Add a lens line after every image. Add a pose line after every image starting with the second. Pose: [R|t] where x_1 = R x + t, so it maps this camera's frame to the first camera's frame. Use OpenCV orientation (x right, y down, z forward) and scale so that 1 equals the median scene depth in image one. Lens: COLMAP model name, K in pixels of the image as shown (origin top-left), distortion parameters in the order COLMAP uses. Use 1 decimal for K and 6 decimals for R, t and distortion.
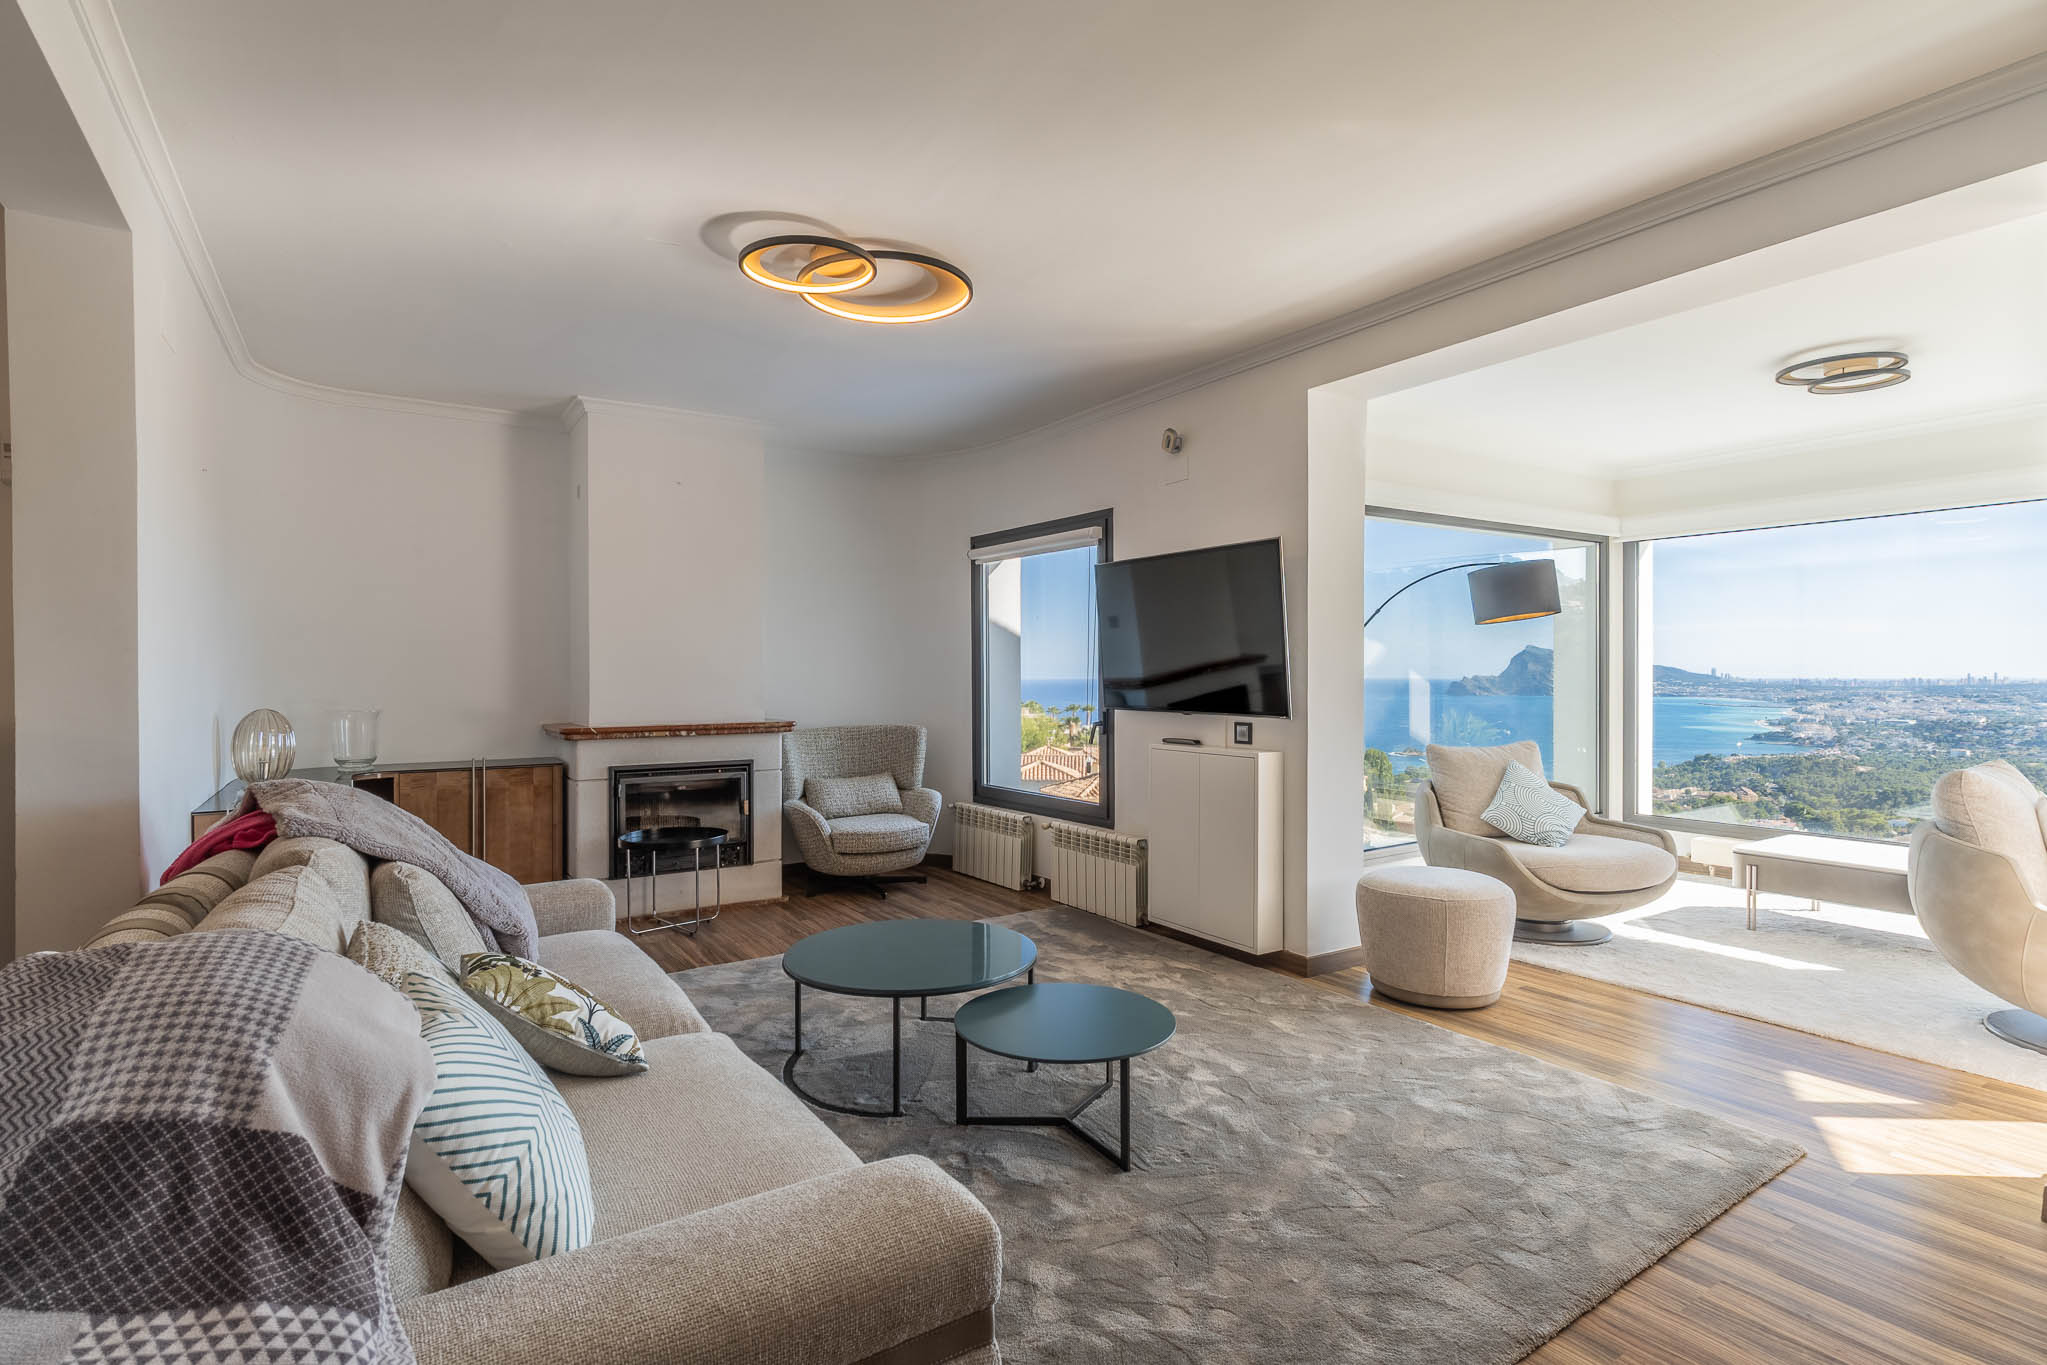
lens RADIAL K [[997.2, 0, 1020.3], [0, 997.2, 676.8], [0, 0, 1]] dist [0.000124, 0.001090]
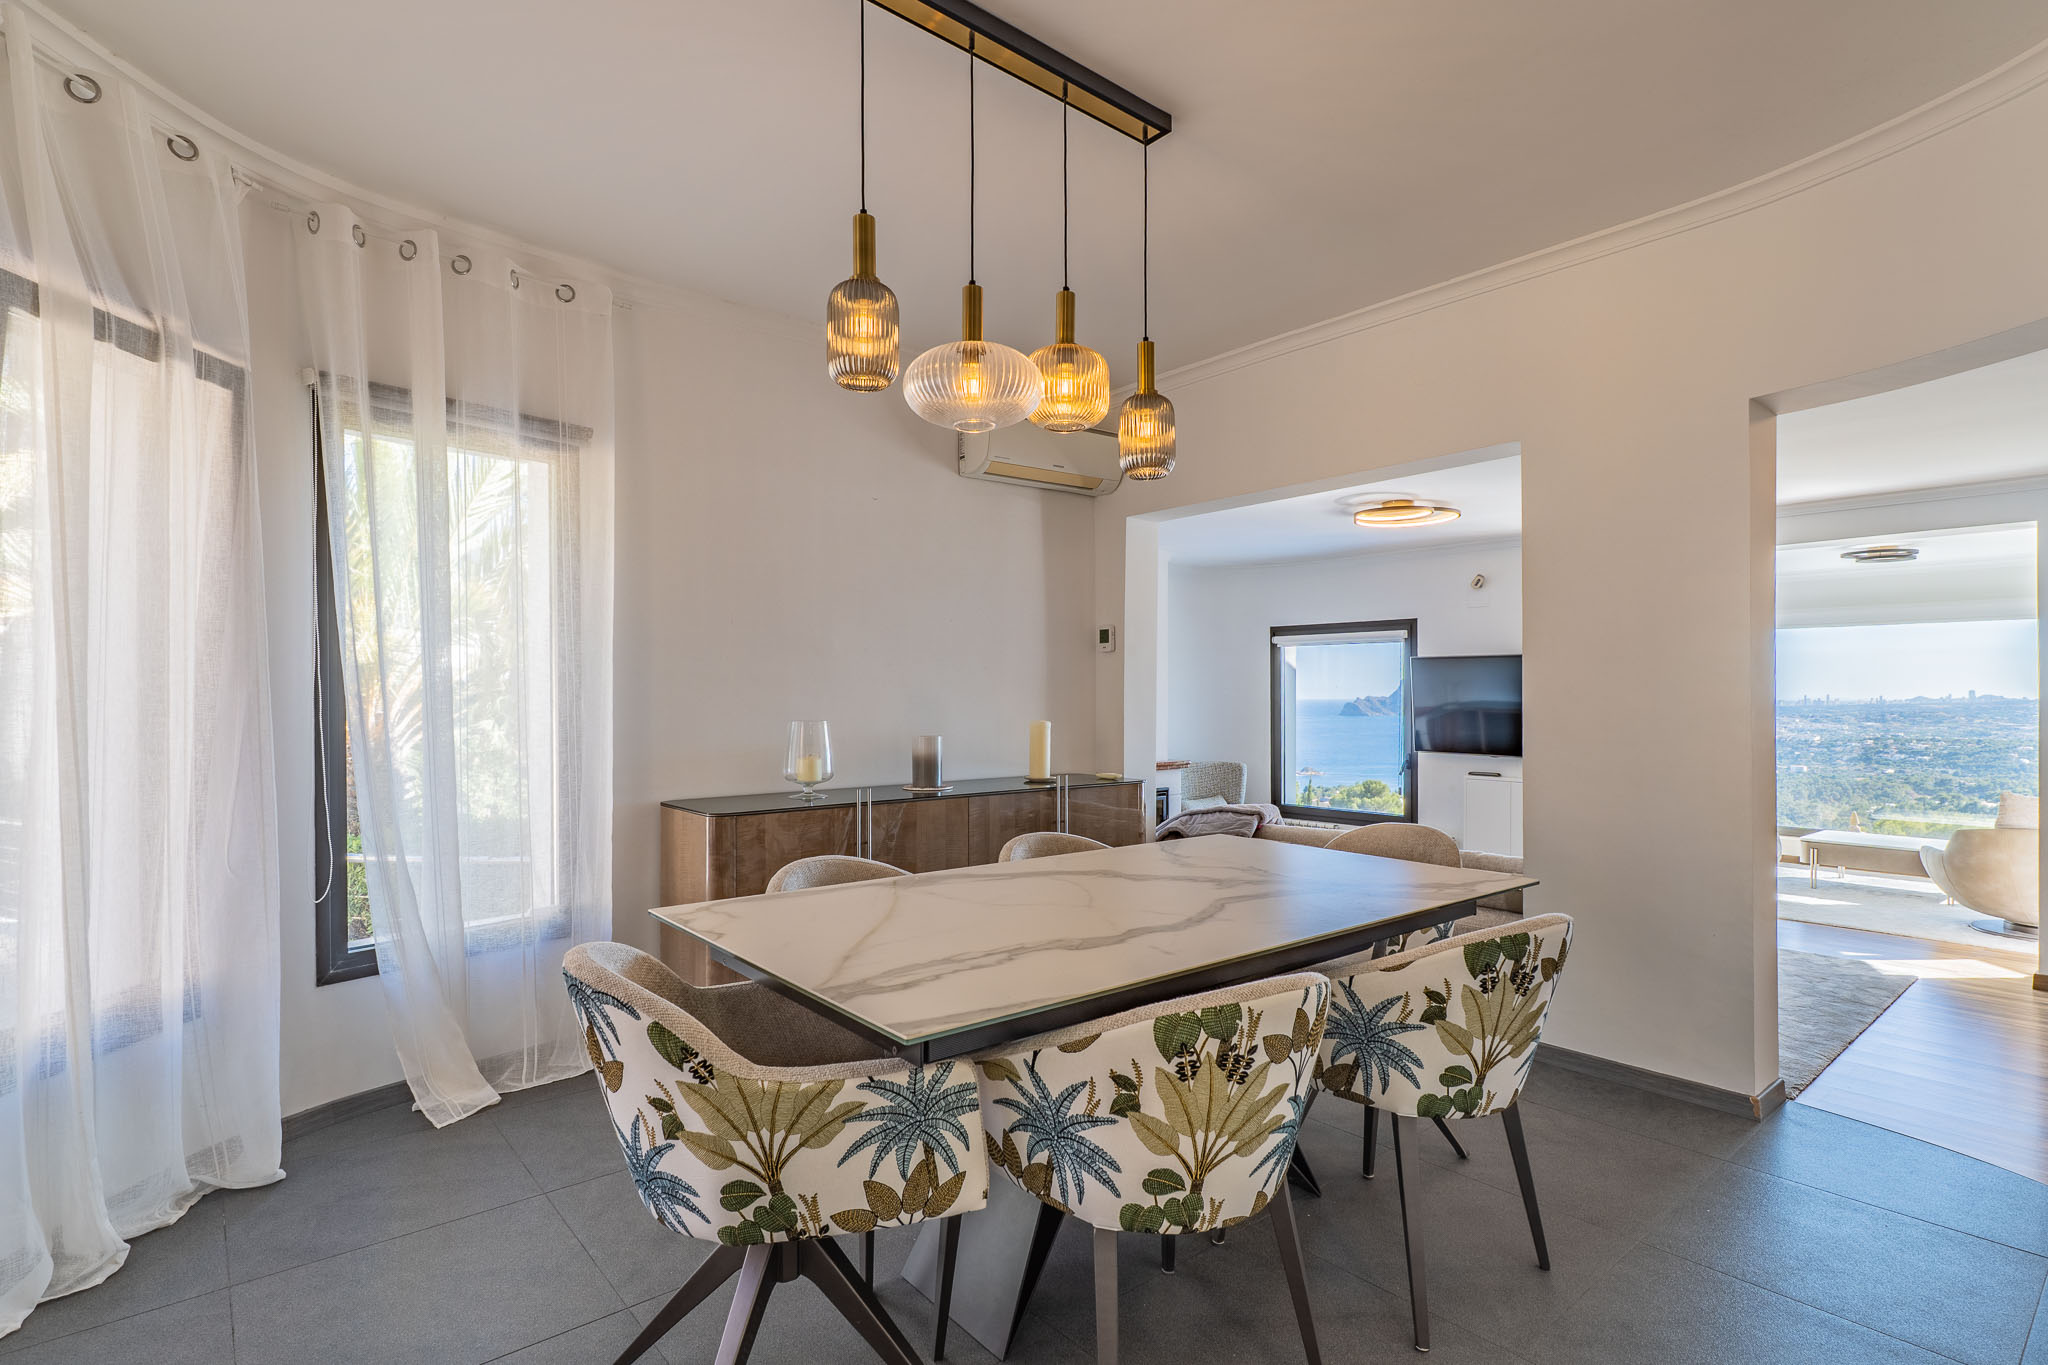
lens RADIAL K [[1004.6, 0, 1012.5], [0, 1004.6, 684.9], [0, 0, 1]] dist [0.002858, 0.000235]
pose [[0.995518, 0.002746, 0.094529, -0.648673], [-0.001680, 0.999934, -0.011355, -0.050220], [-0.094554, 0.011145, 0.995457, -0.443550]]
